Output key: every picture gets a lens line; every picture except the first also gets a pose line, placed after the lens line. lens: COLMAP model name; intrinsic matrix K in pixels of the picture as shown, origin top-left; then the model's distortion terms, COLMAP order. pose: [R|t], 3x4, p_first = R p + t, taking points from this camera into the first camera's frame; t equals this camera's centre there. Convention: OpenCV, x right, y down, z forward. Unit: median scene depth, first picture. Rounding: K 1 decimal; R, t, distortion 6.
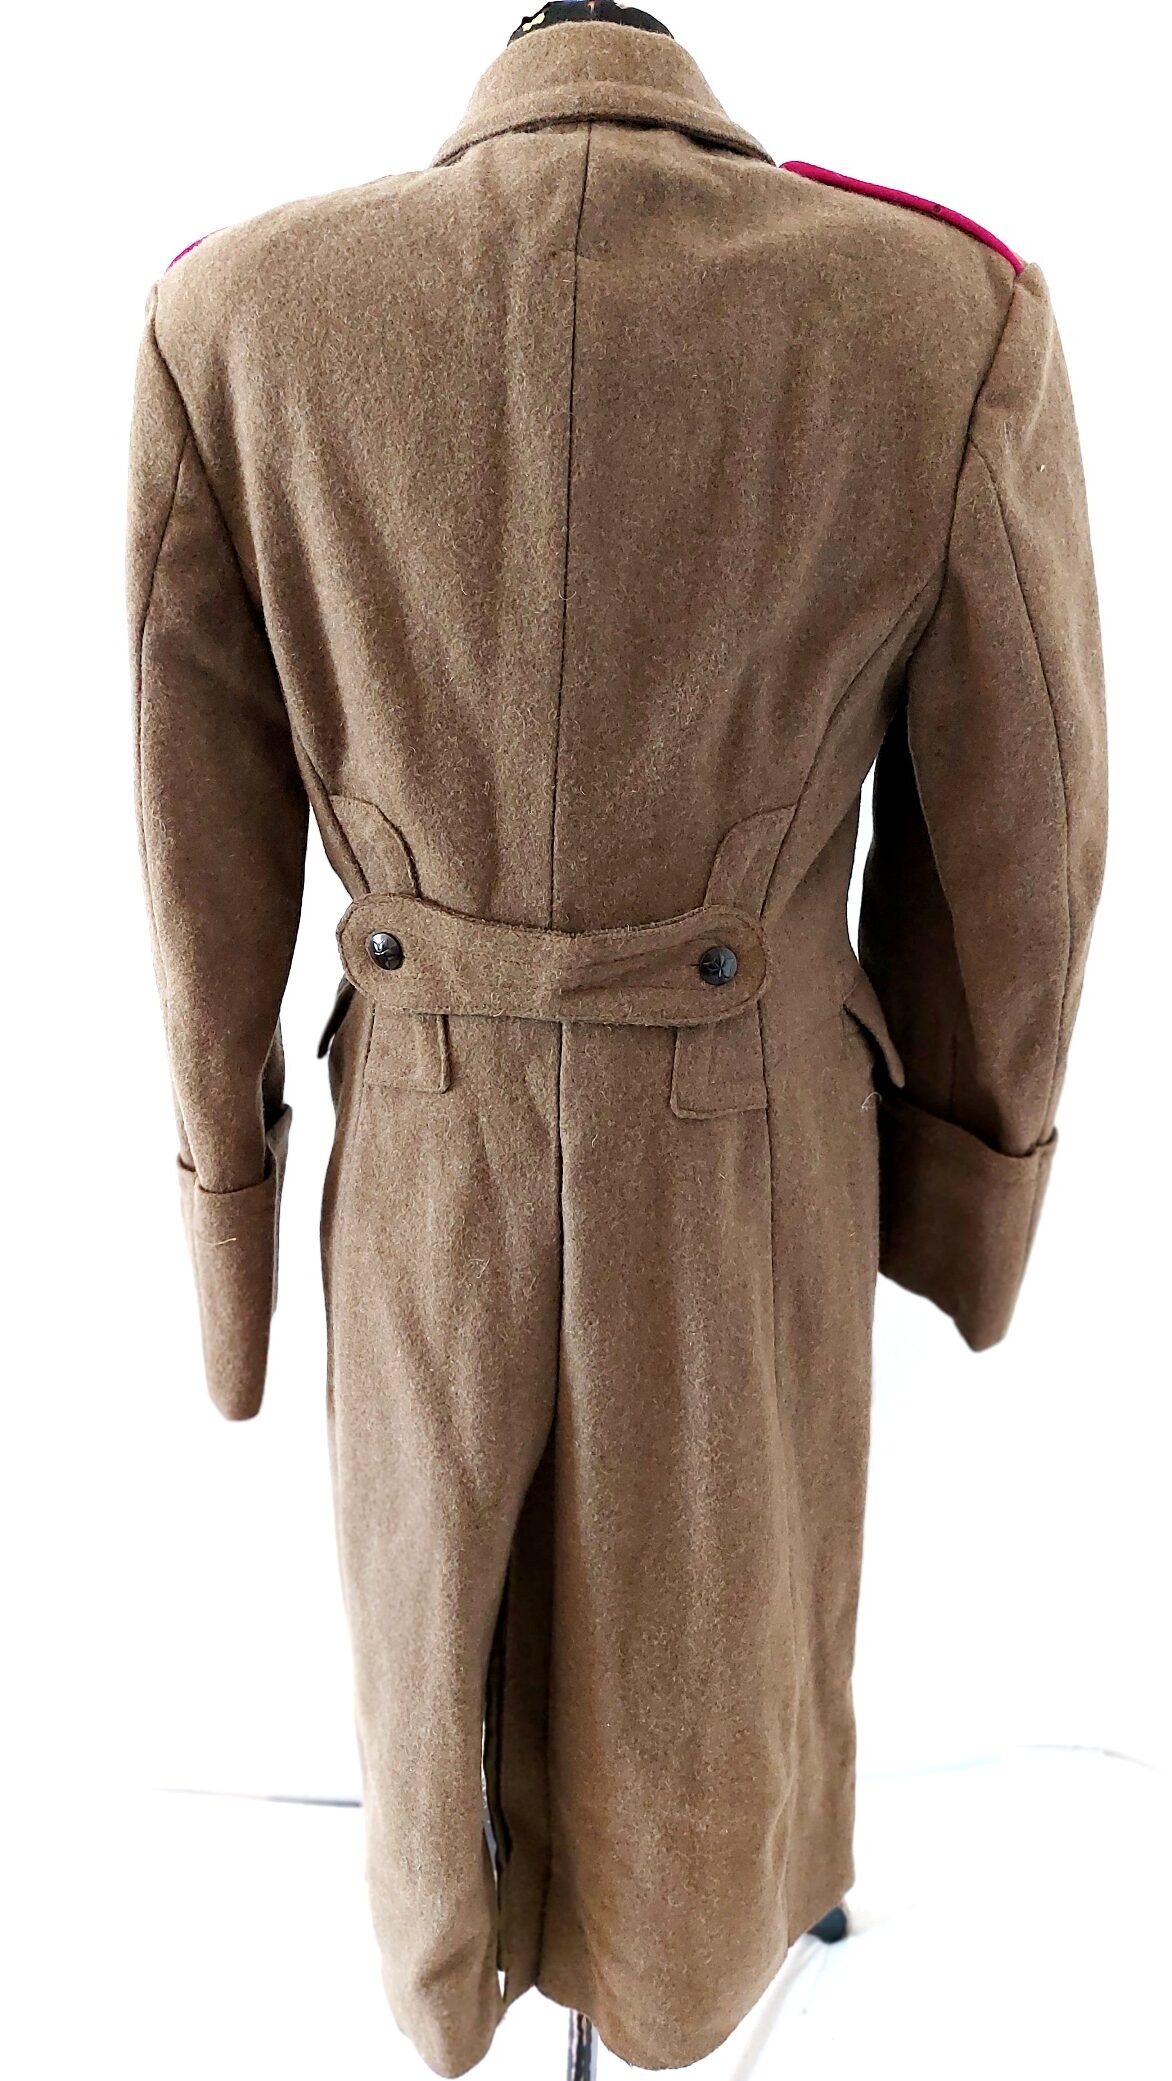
lens RADIAL K [[1457.2, 0, 590.9], [0, 1457.2, 1062.0], [0, 0, 1]] dist [0.057681, -0.084706]
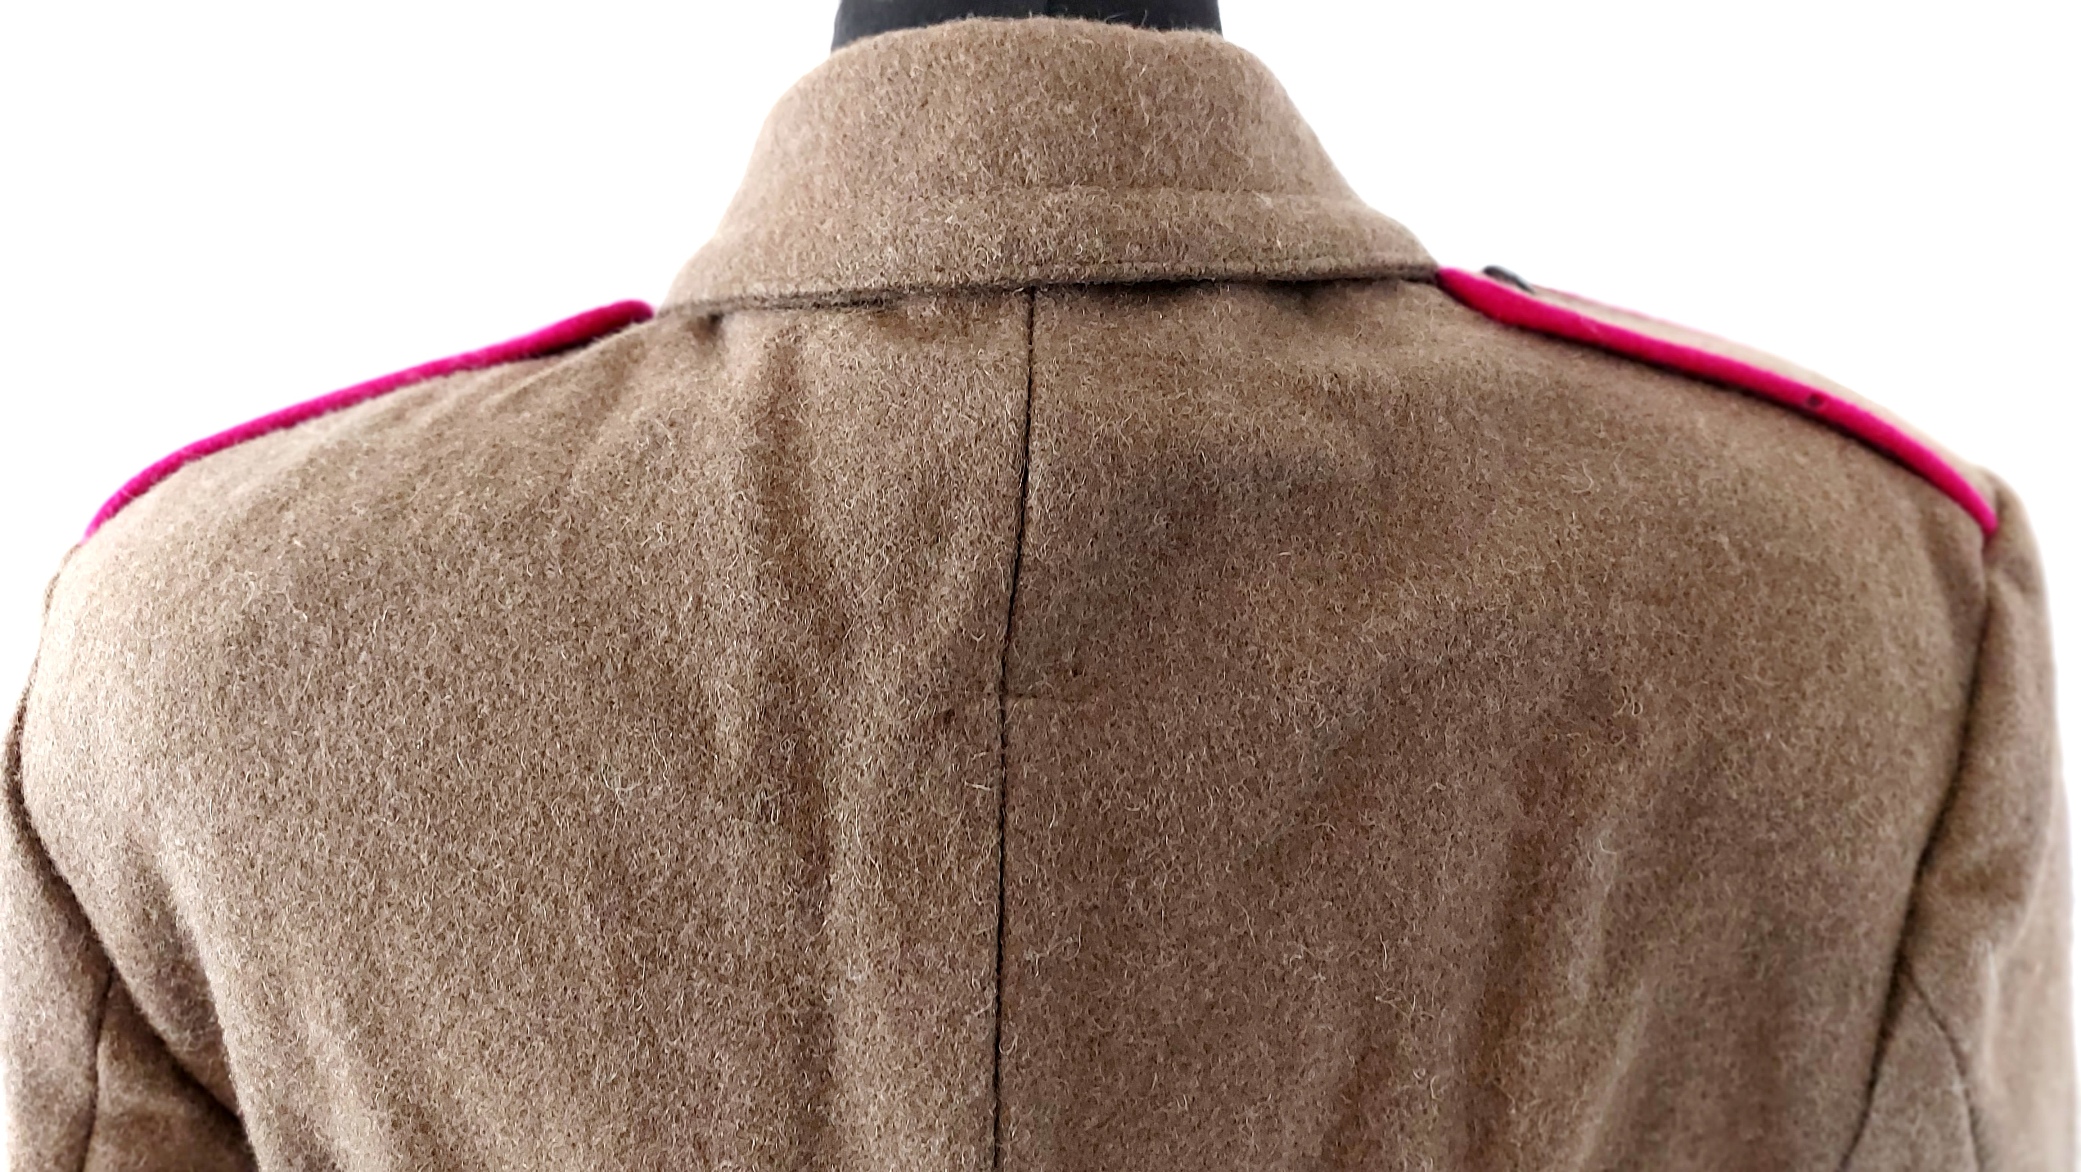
lens RADIAL K [[1457.2, 0, 1033.3], [0, 1457.2, 580.9], [0, 0, 1]] dist [0.057681, -0.084706]
pose [[0.999836, -0.013958, 0.011498, -0.005854], [0.013337, 0.998537, 0.052395, -0.598388], [-0.012212, -0.052233, 0.998560, 0.605255]]
